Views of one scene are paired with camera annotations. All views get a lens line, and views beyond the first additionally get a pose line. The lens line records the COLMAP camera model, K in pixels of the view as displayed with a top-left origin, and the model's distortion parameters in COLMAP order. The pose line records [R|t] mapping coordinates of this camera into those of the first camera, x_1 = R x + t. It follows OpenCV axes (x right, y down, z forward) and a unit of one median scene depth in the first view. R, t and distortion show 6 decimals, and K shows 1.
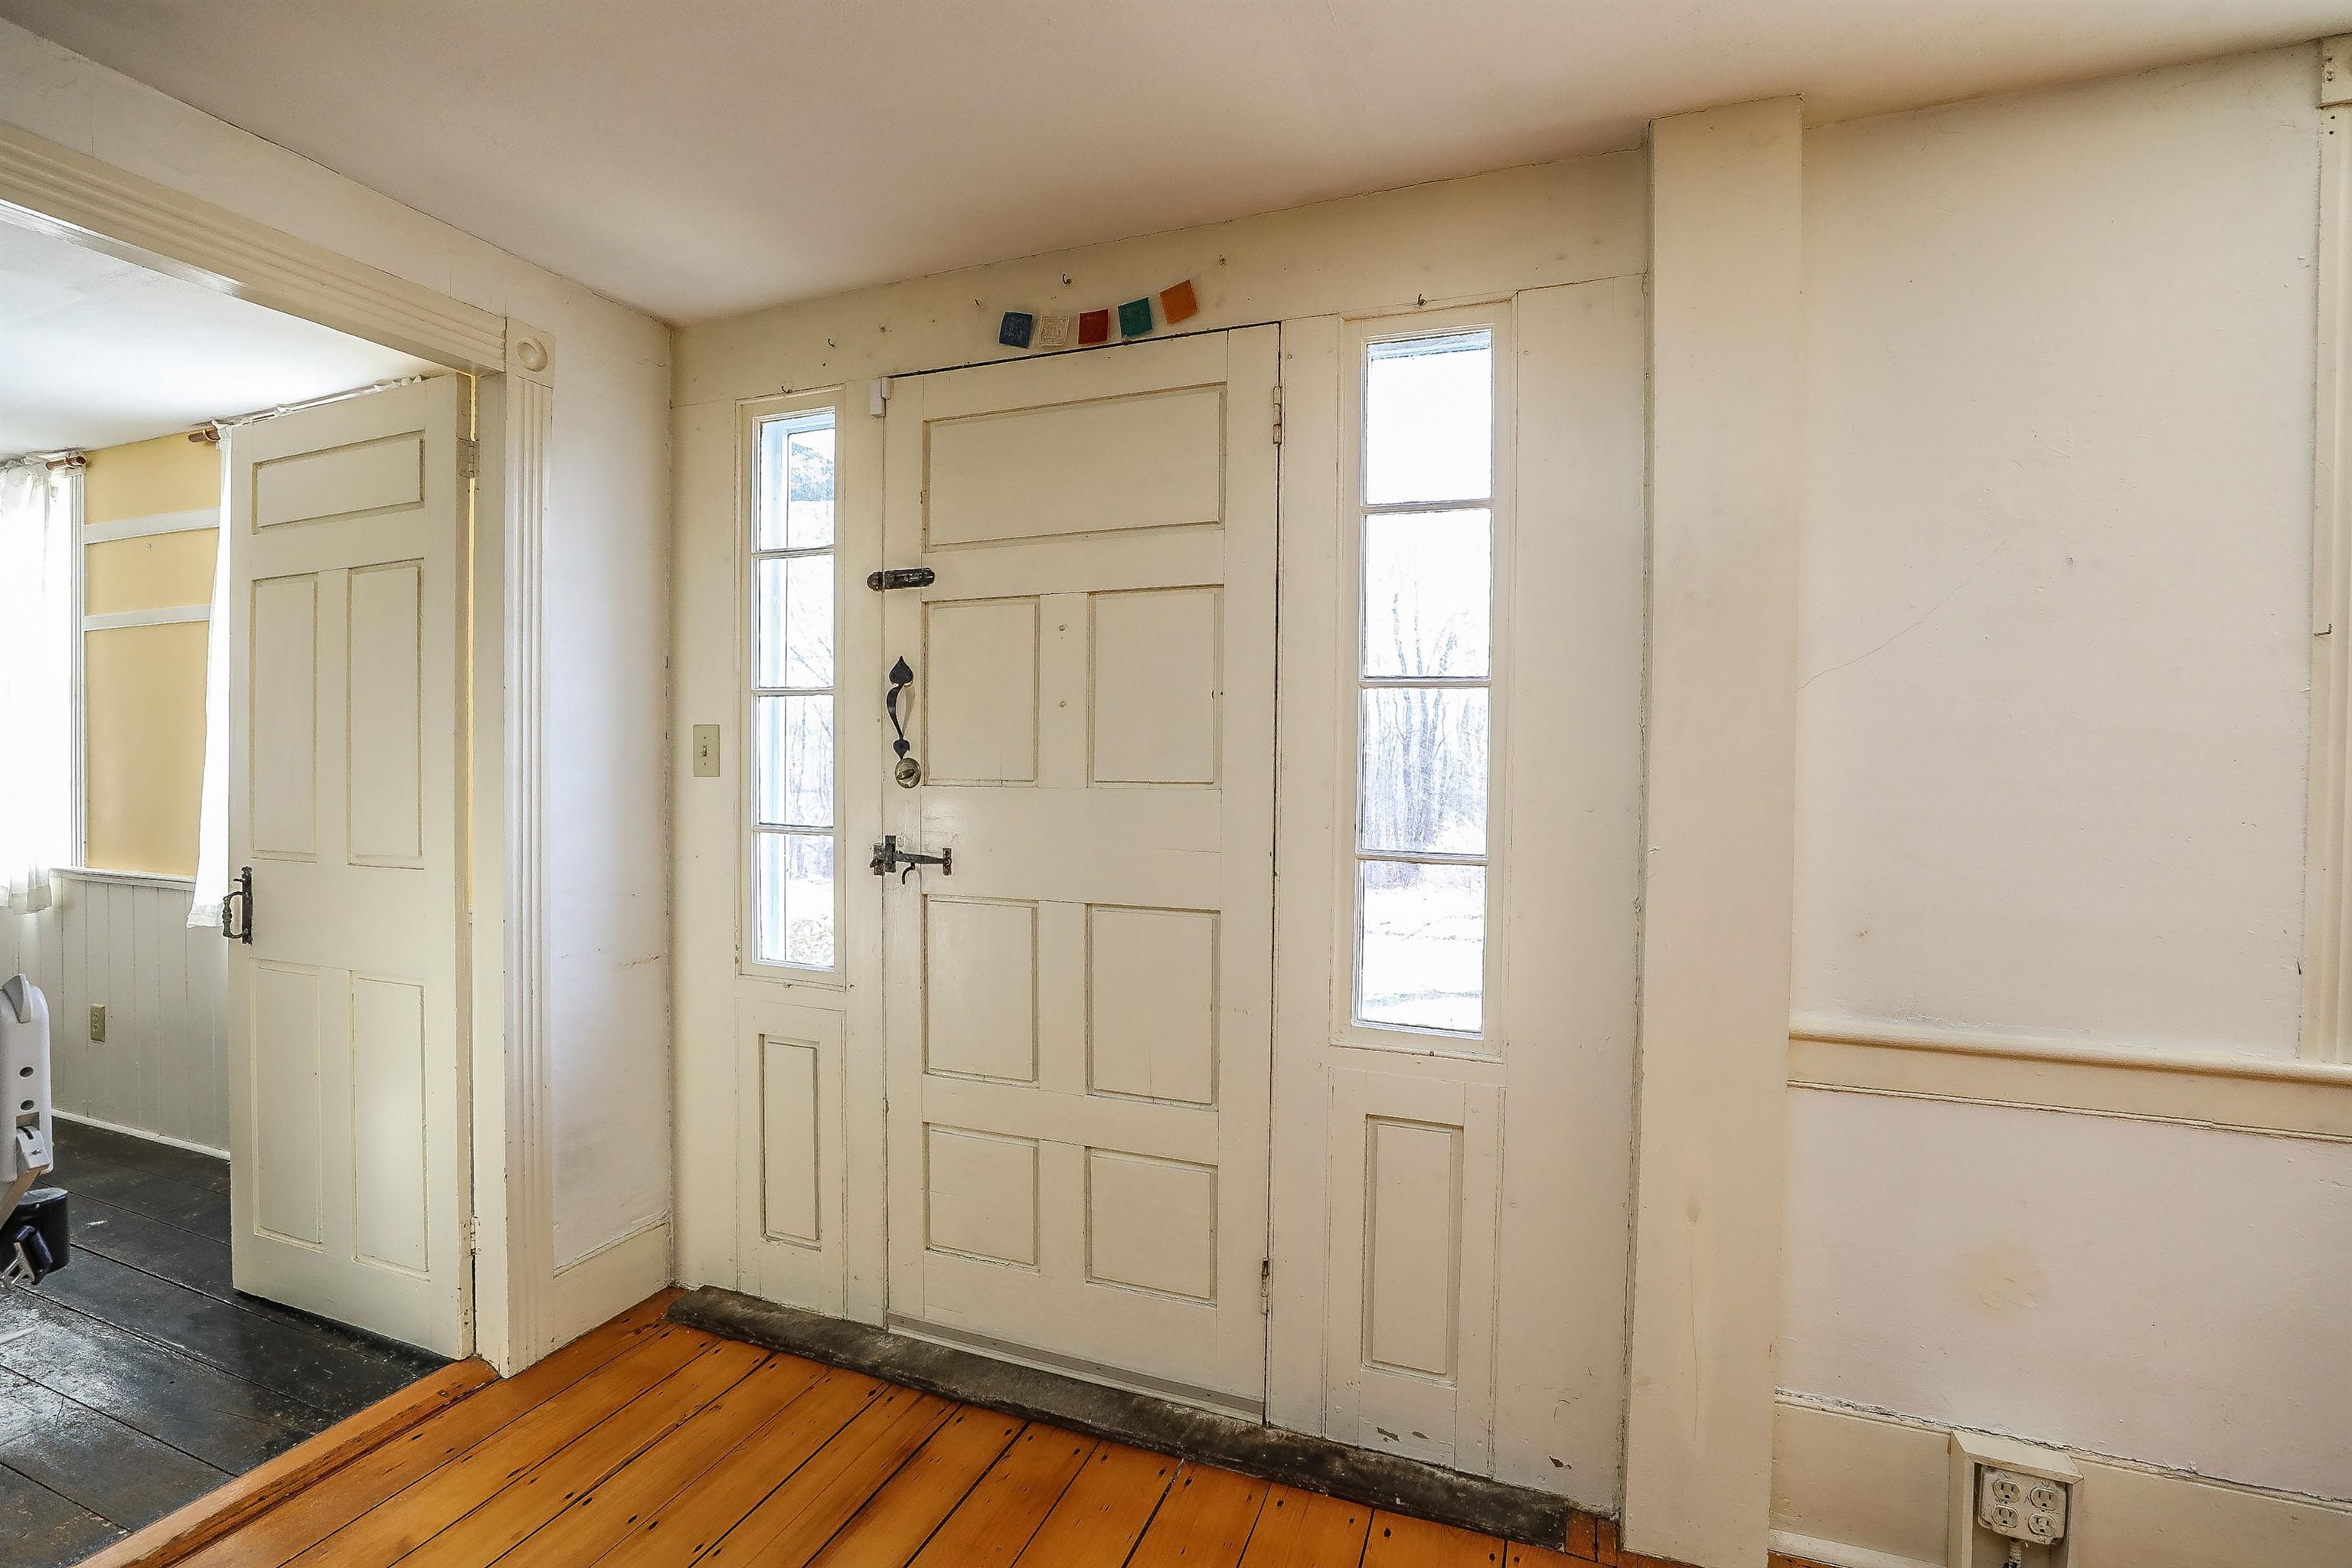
lens RADIAL K [[1072.1, 0, 1184.5], [0, 1072.1, 777.0], [0, 0, 1]] dist [-0.040835, 0.008221]
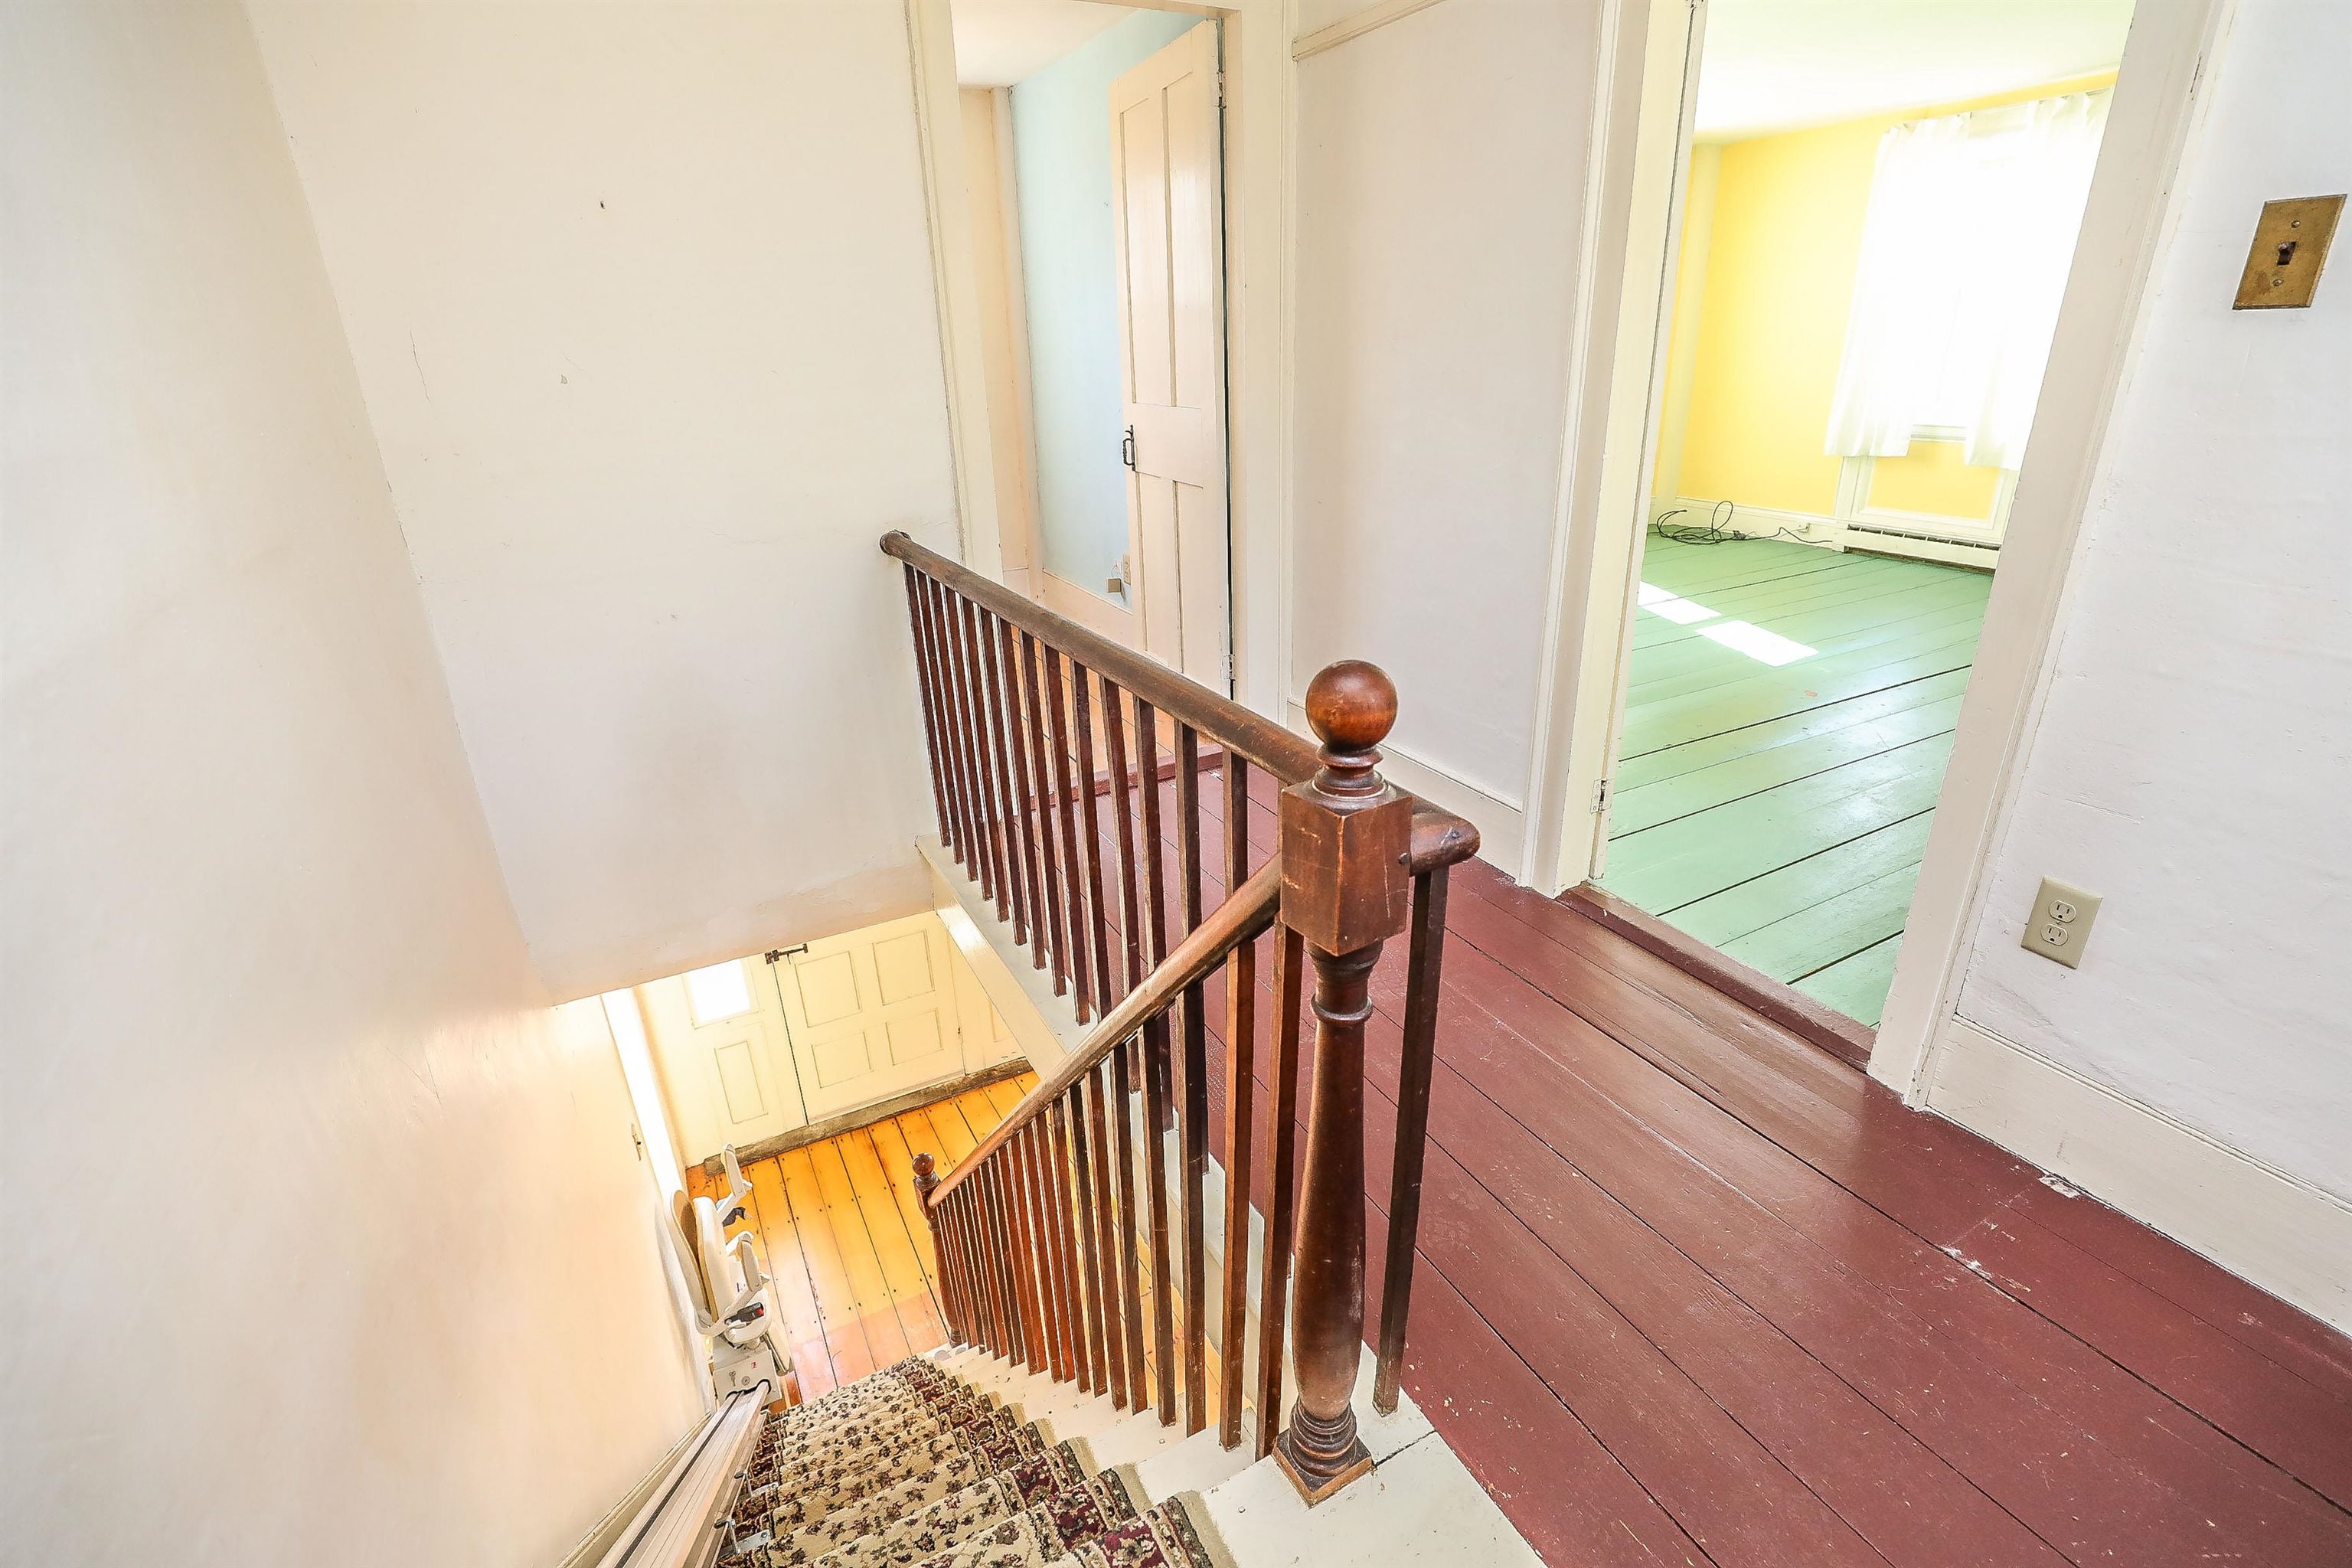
lens RADIAL K [[1072.1, 0, 1177.3], [0, 1072.1, 789.9], [0, 0, 1]] dist [-0.040835, 0.008221]
pose [[0.657677, -0.322043, 0.680991, -1.166173], [0.049445, 0.920516, 0.387563, -1.107249], [-0.751676, -0.221219, 0.621326, -0.993325]]
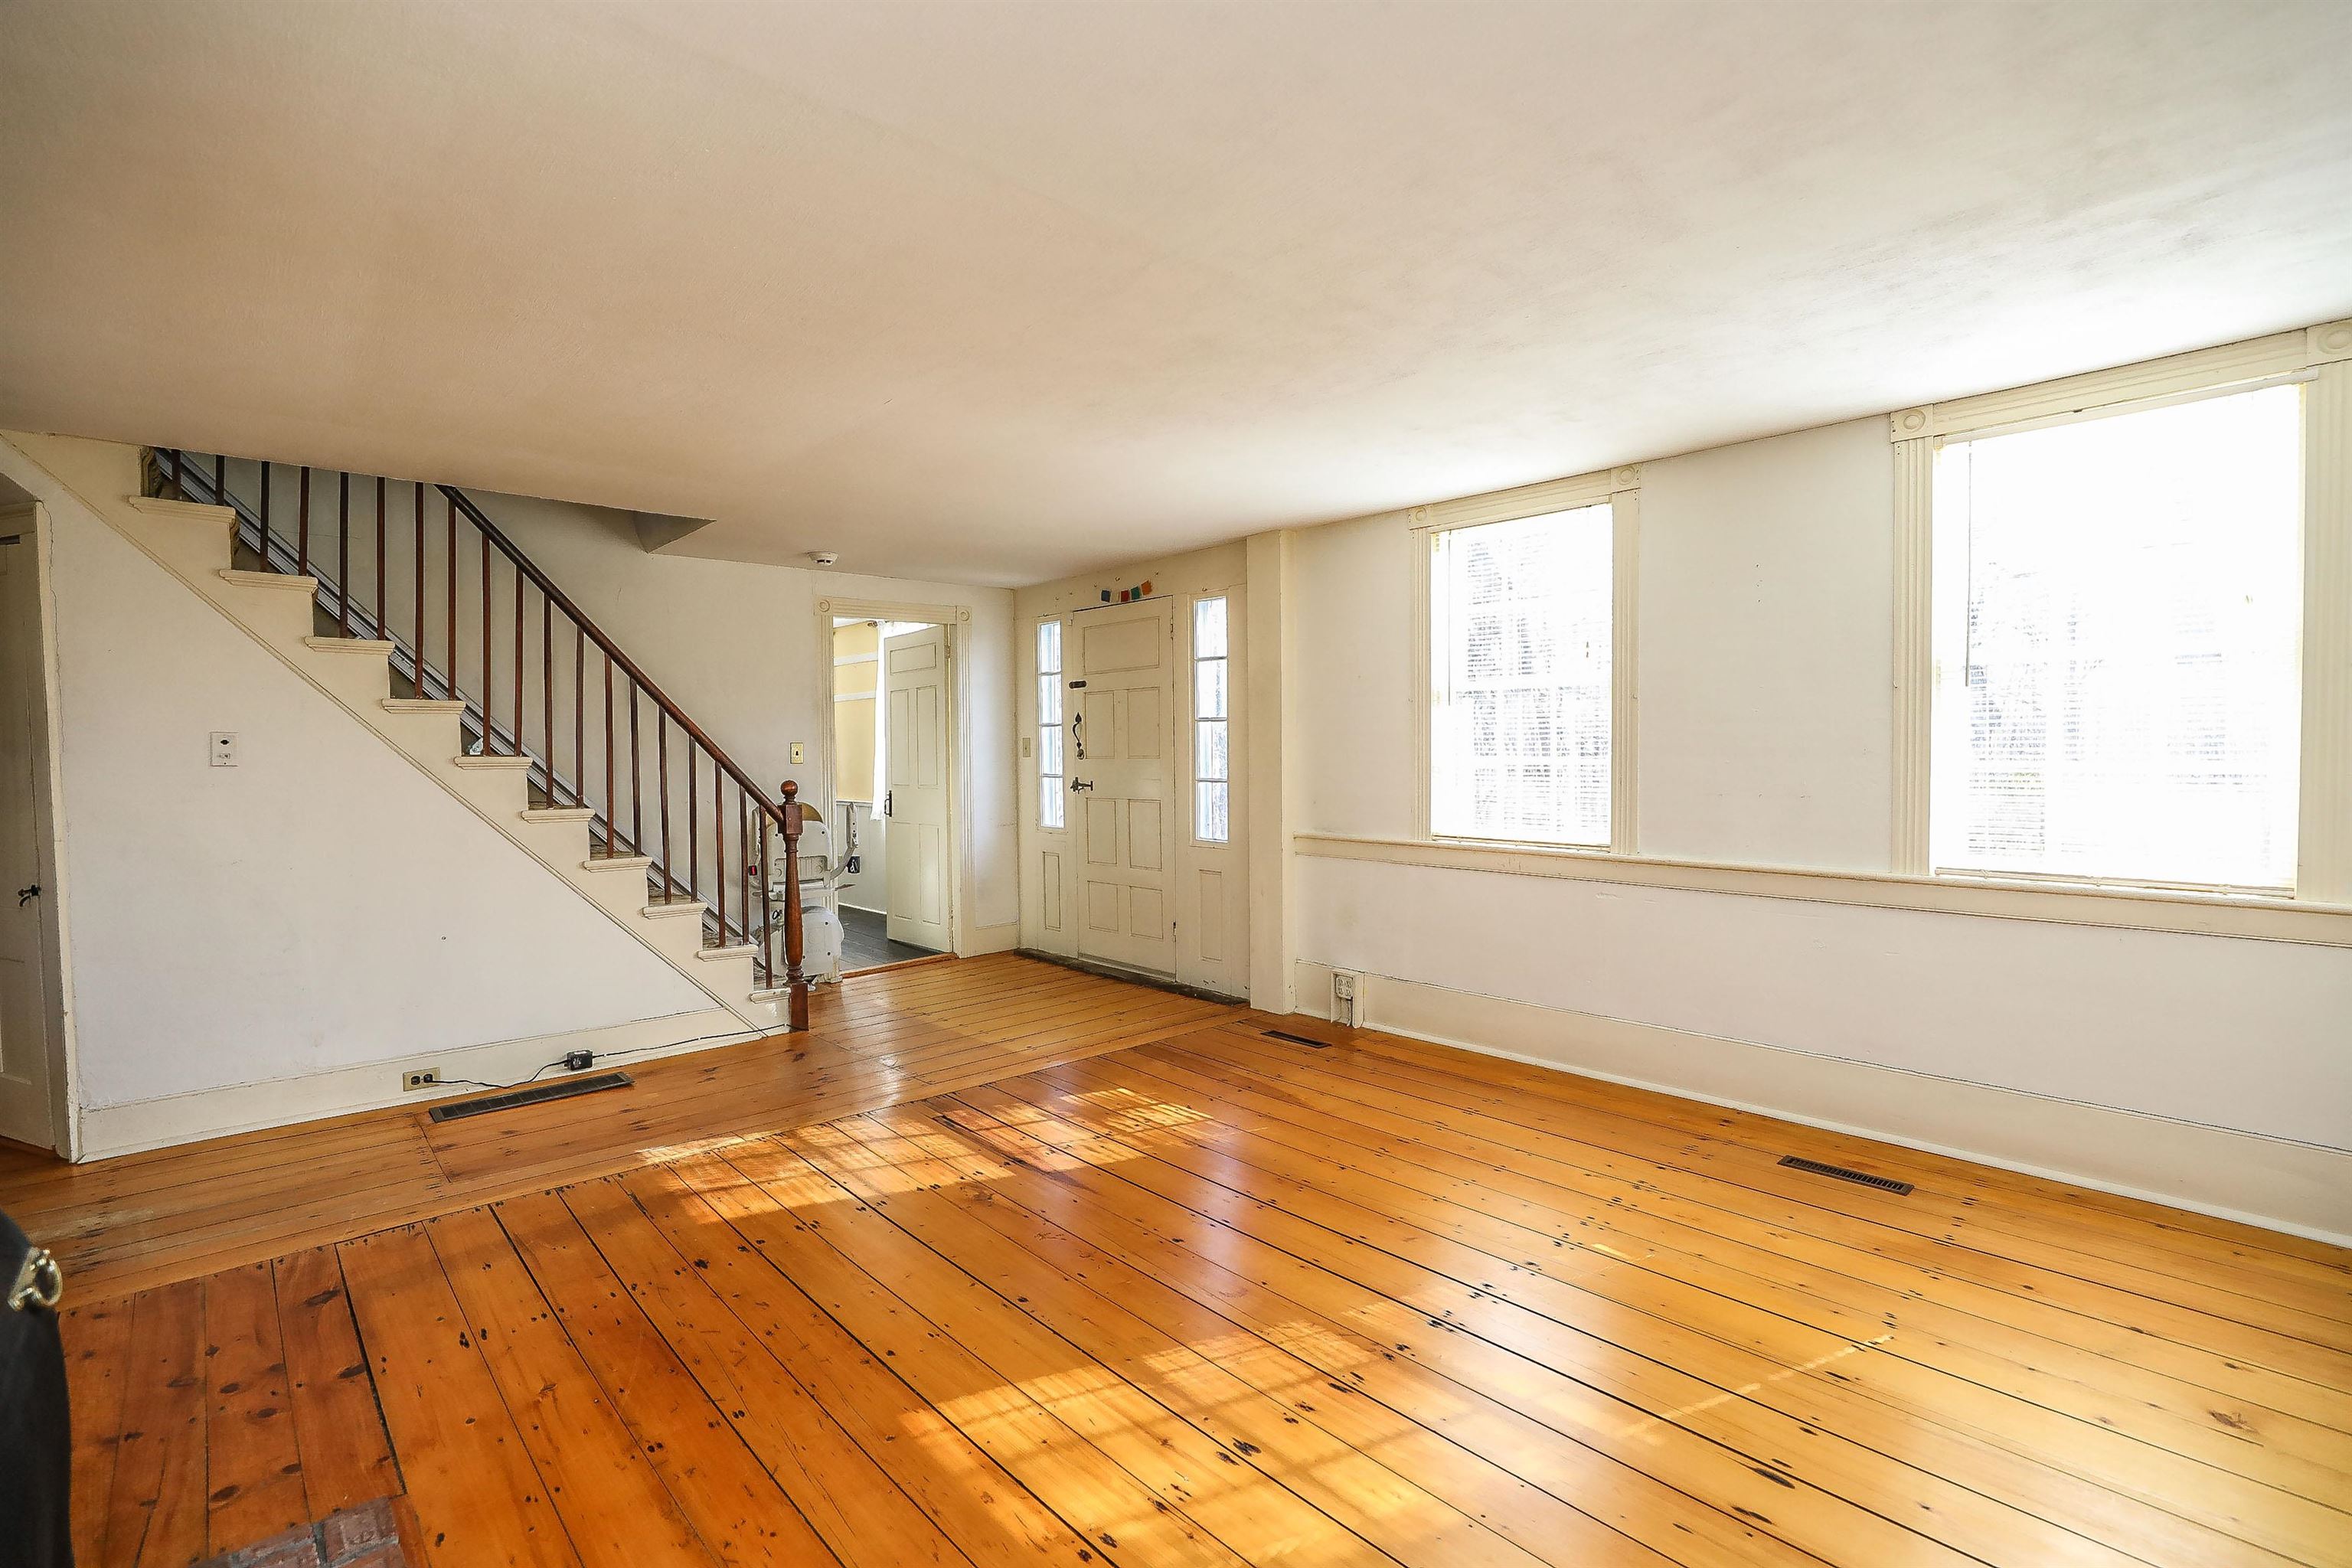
lens RADIAL K [[1072.1, 0, 1161.6], [0, 1072.1, 770.8], [0, 0, 1]] dist [-0.040835, 0.008221]
pose [[0.889602, -0.007509, -0.456676, 1.209684], [0.009349, 0.999955, 0.001769, 0.036115], [0.456642, -0.005843, 0.889632, -1.391915]]
